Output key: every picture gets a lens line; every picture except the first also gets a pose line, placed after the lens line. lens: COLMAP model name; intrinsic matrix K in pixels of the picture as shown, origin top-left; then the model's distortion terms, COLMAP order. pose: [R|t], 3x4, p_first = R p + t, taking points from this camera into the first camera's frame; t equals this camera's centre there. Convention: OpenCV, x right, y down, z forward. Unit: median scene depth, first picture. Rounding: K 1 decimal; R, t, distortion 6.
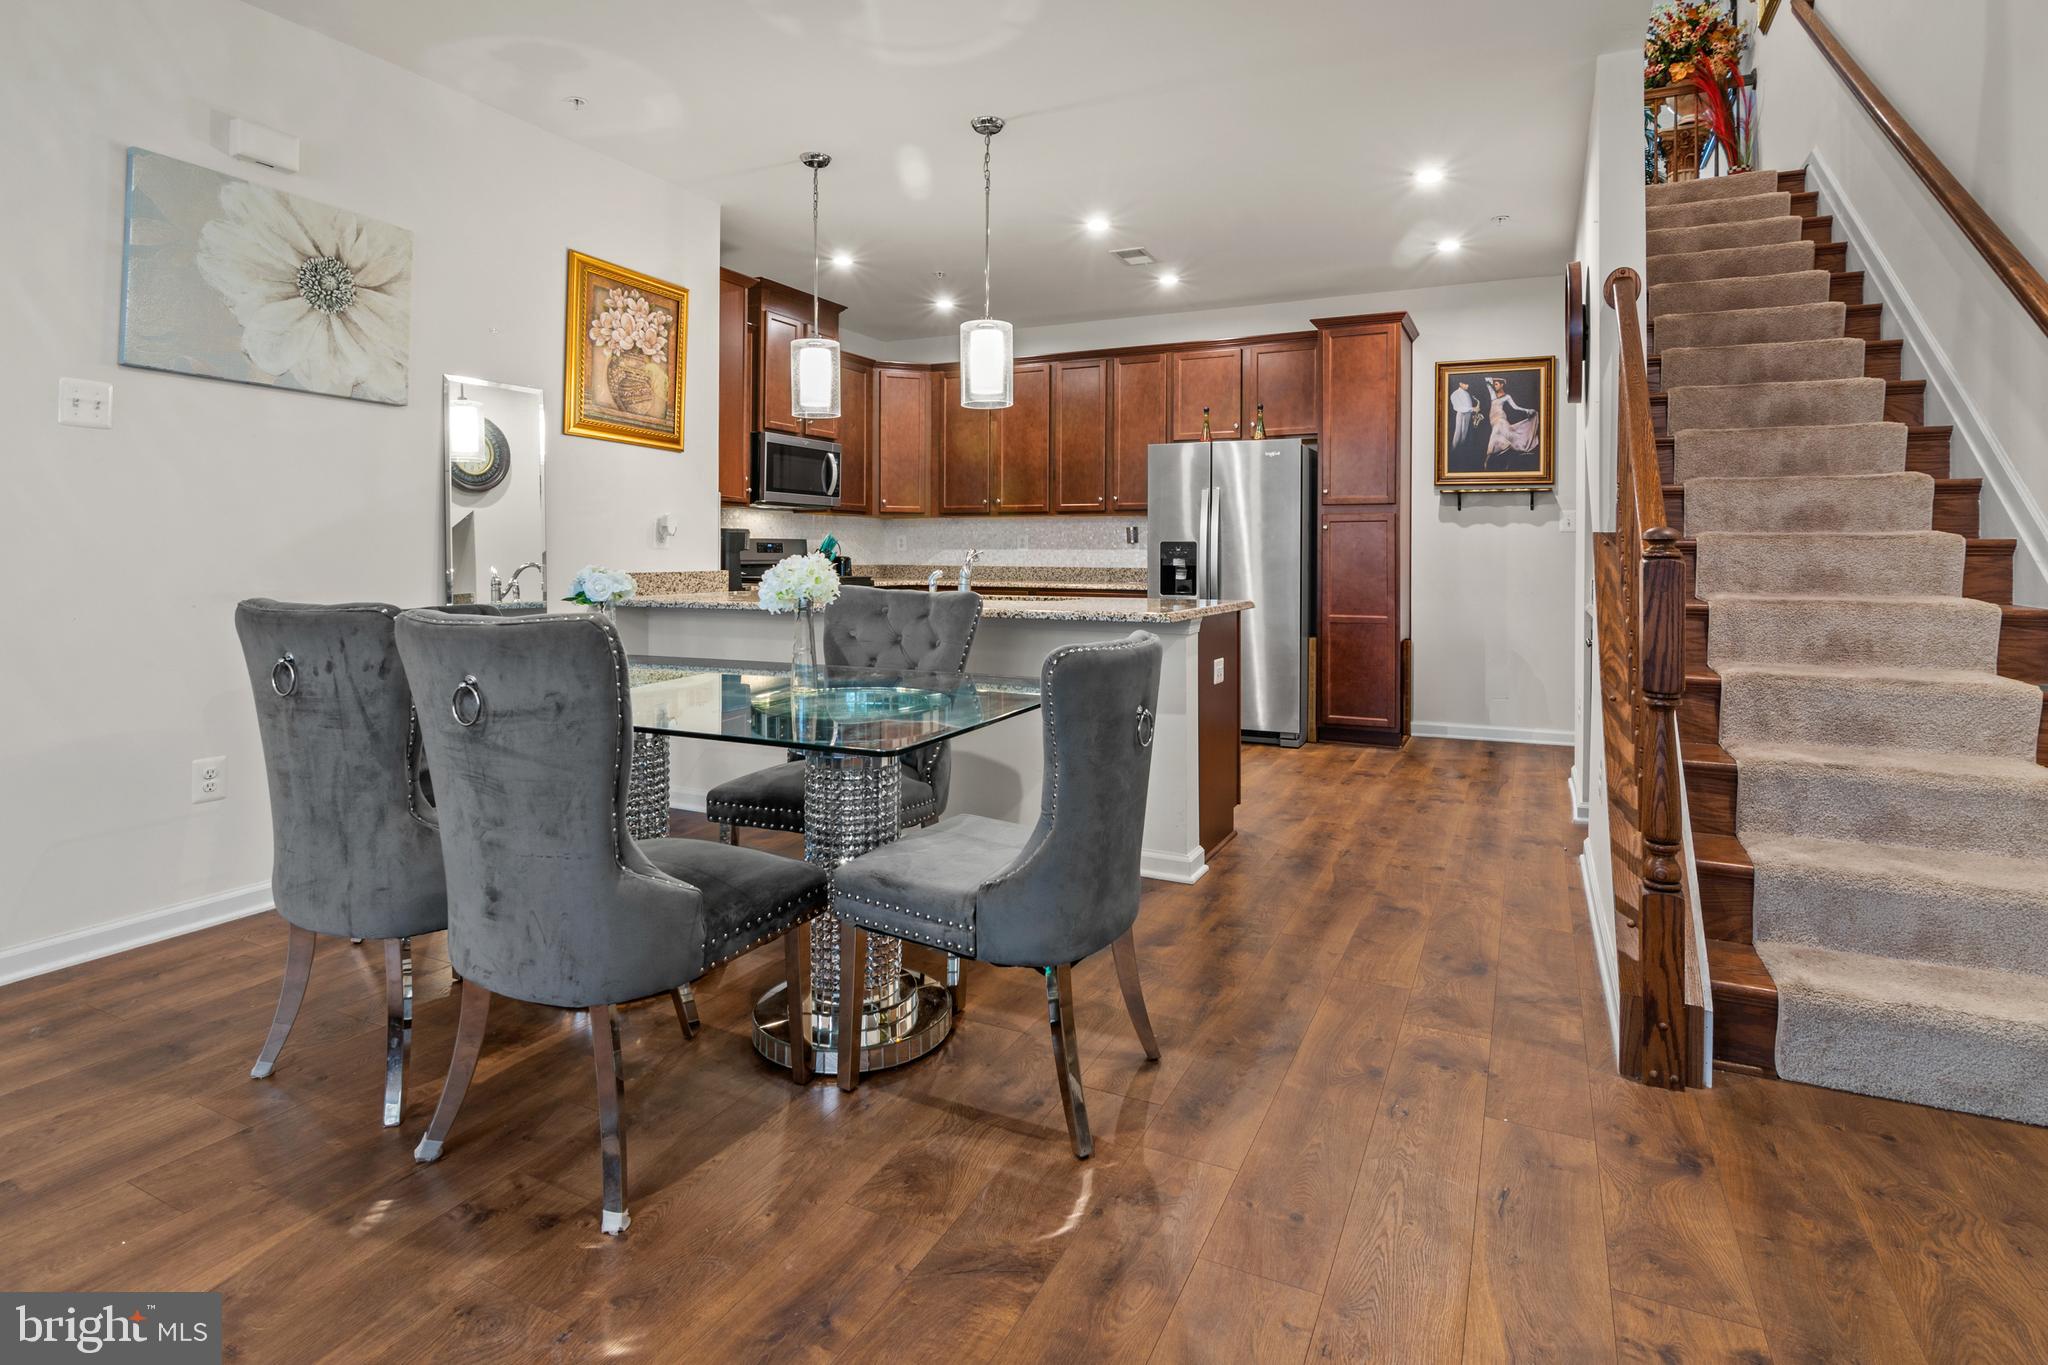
lens RADIAL K [[1022.3, 0, 1028.8], [0, 1022.3, 561.9], [0, 0, 1]] dist [-0.011938, -0.001808]
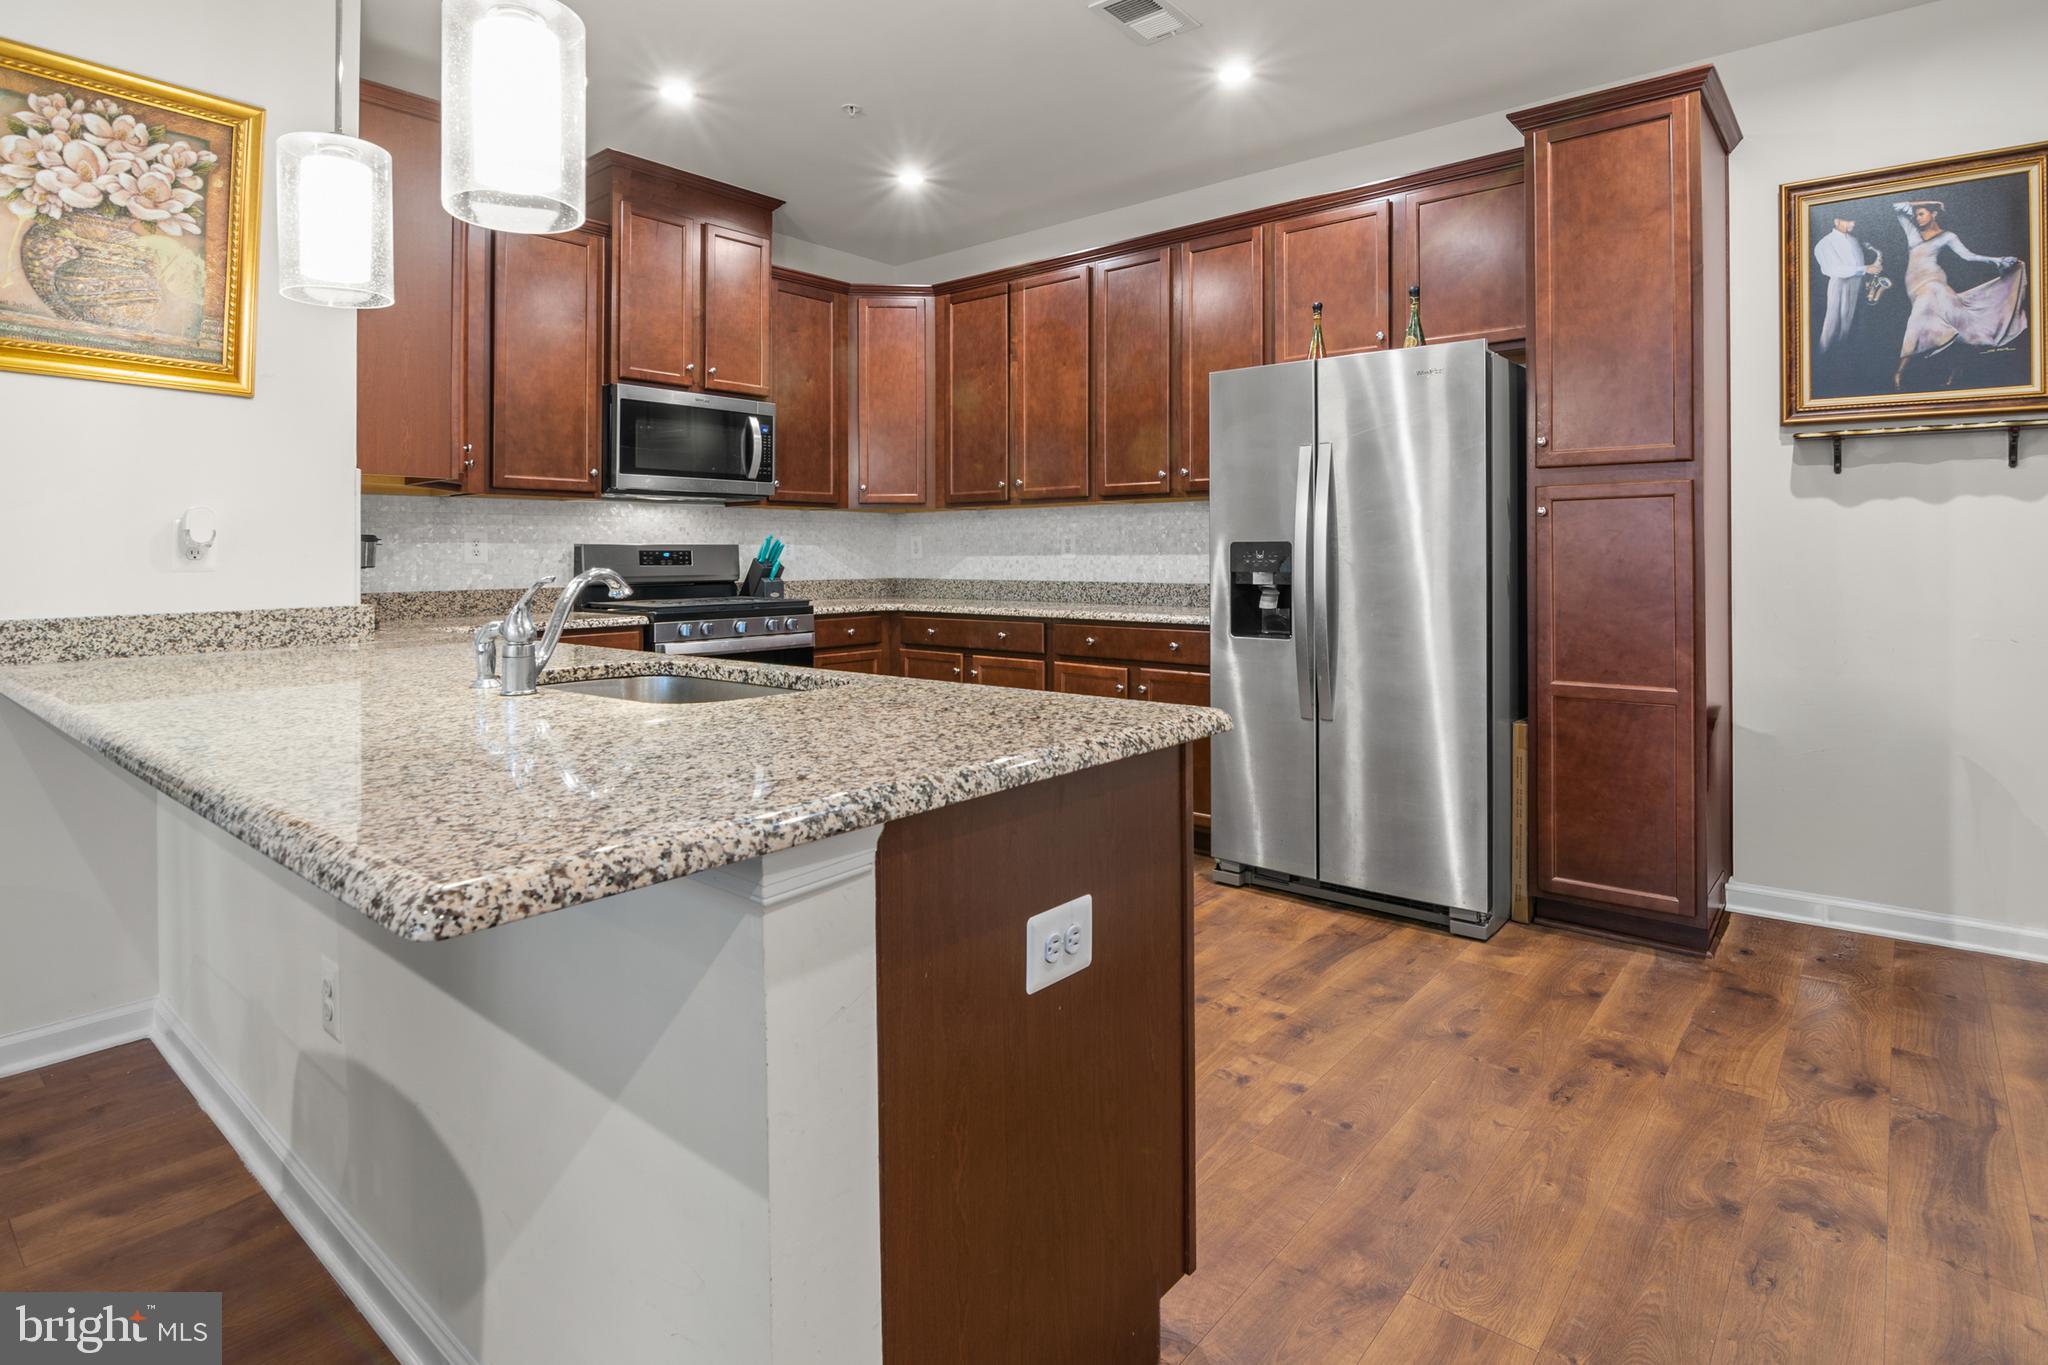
lens RADIAL K [[1022.3, 0, 1022.5], [0, 1022.3, 559.5], [0, 0, 1]] dist [-0.011938, -0.001808]
pose [[0.969506, -0.007934, -0.244937, 0.275576], [0.008144, 0.999967, -0.000156, -0.019463], [0.244930, -0.001844, 0.969539, 0.743164]]
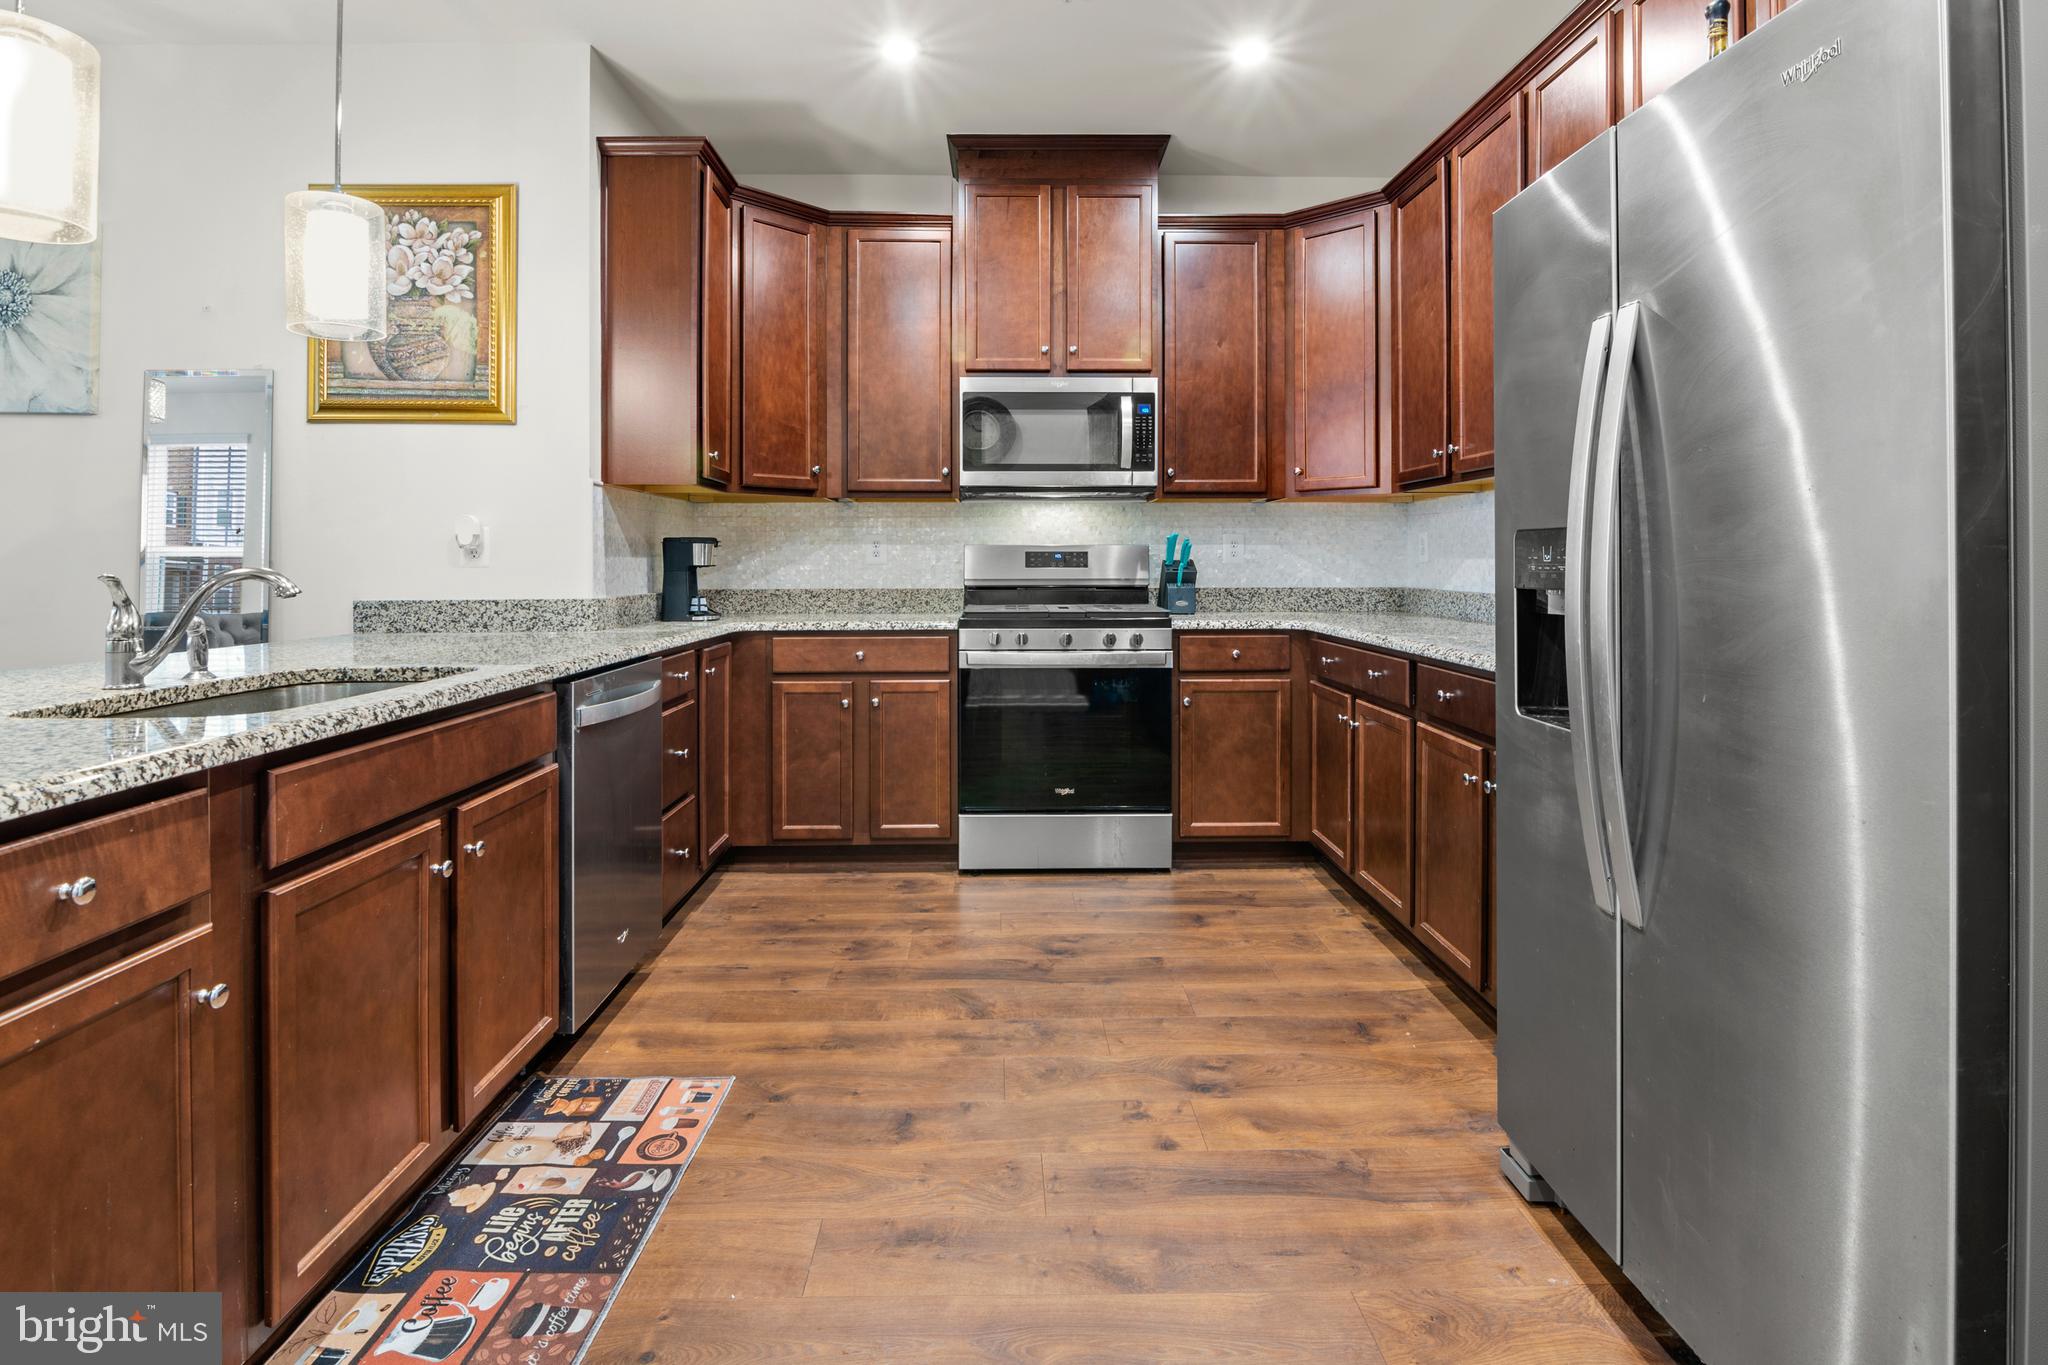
lens RADIAL K [[1022.3, 0, 1018.2], [0, 1022.3, 566.5], [0, 0, 1]] dist [-0.011938, -0.001808]
pose [[0.466770, -0.000229, -0.884379, 0.561381], [-0.000531, 1.000000, -0.000539, -0.016534], [0.884379, 0.000721, 0.466770, 1.295748]]
